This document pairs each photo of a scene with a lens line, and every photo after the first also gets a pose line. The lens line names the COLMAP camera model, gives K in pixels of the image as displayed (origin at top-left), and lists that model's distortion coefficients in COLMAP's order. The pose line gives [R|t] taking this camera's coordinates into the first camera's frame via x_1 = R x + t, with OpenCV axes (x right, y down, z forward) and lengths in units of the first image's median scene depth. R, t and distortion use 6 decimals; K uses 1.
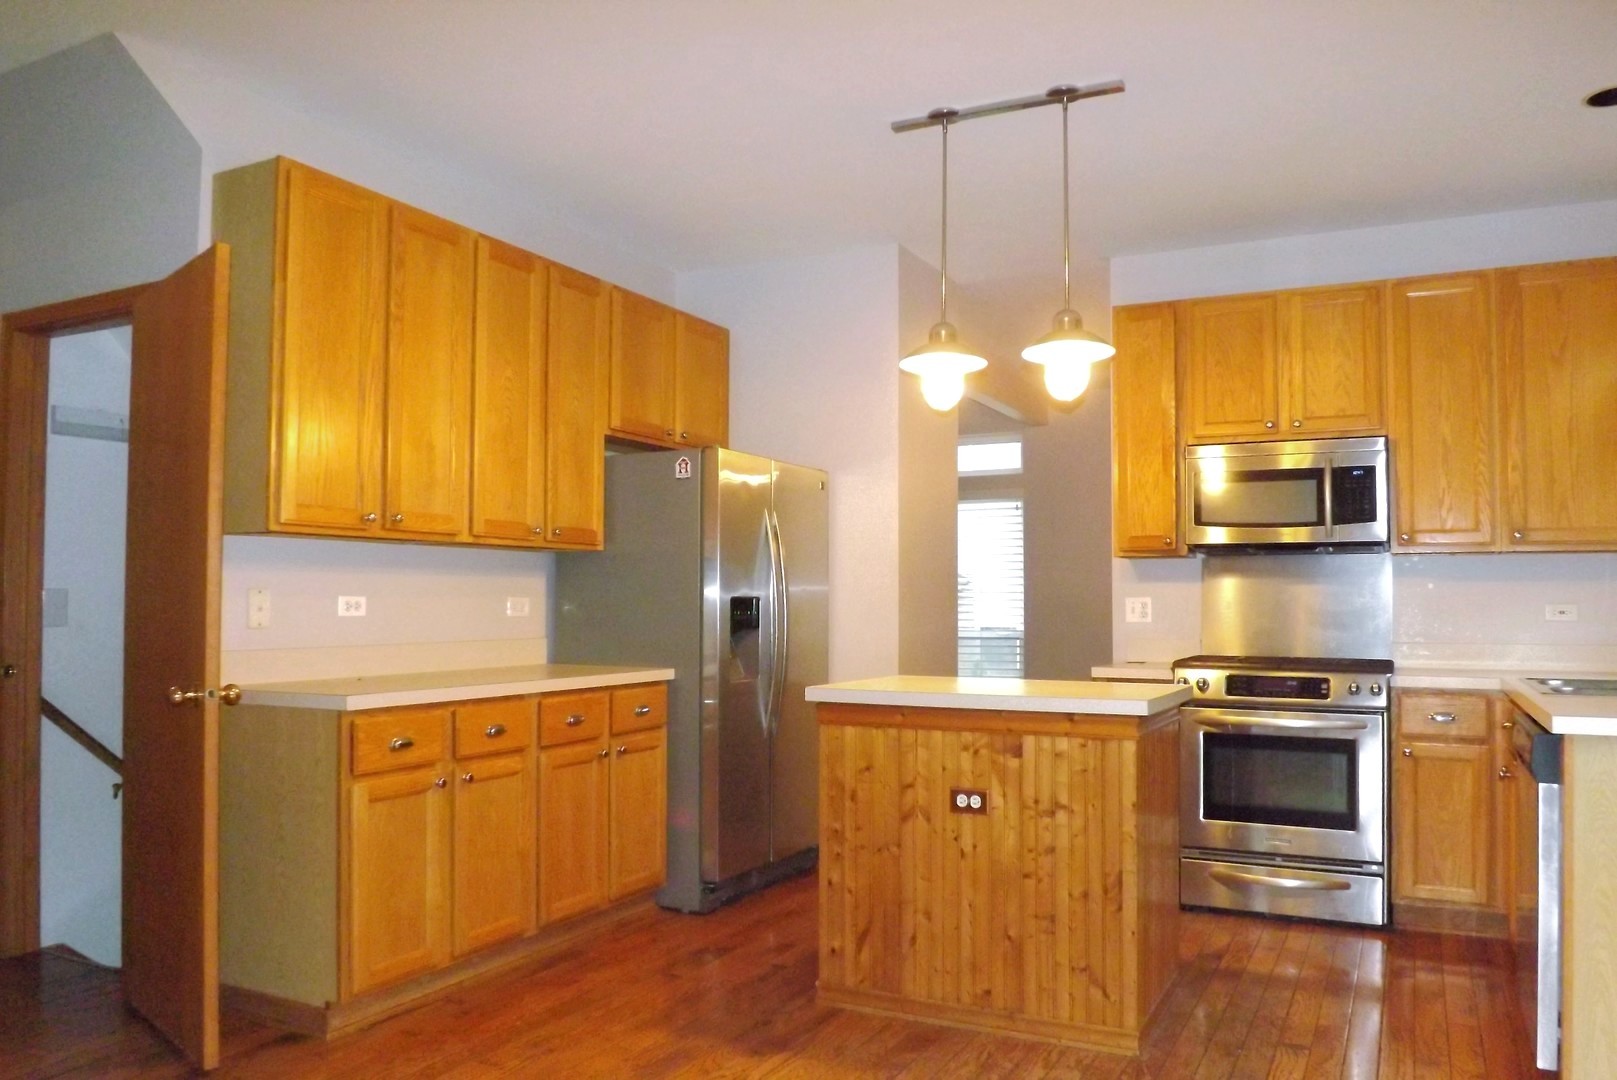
lens RADIAL K [[1192.4, 0, 804.4], [0, 1192.4, 548.9], [0, 0, 1]] dist [-0.034625, 0.010121]
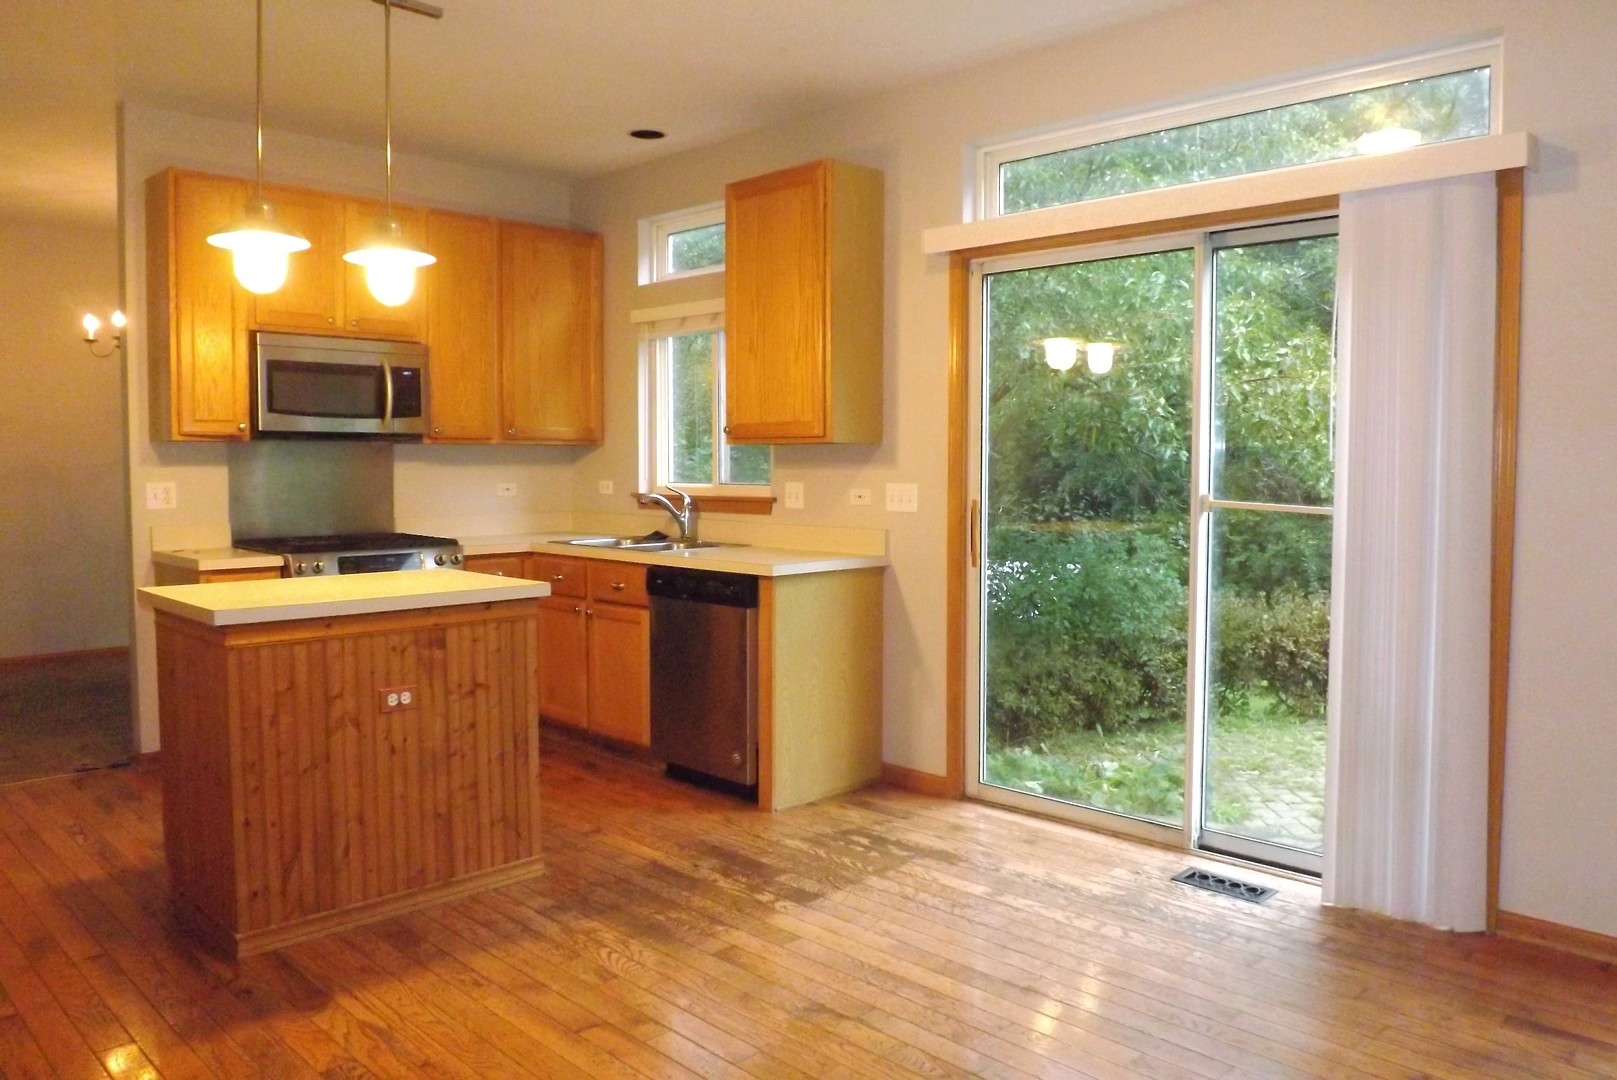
lens RADIAL K [[1192.4, 0, 804.5], [0, 1192.4, 532.0], [0, 0, 1]] dist [-0.034625, 0.010121]
pose [[0.337801, -0.063365, 0.939082, -0.701206], [-0.043035, 0.995648, 0.082662, -0.031636], [-0.940233, -0.068337, 0.333604, 0.340056]]
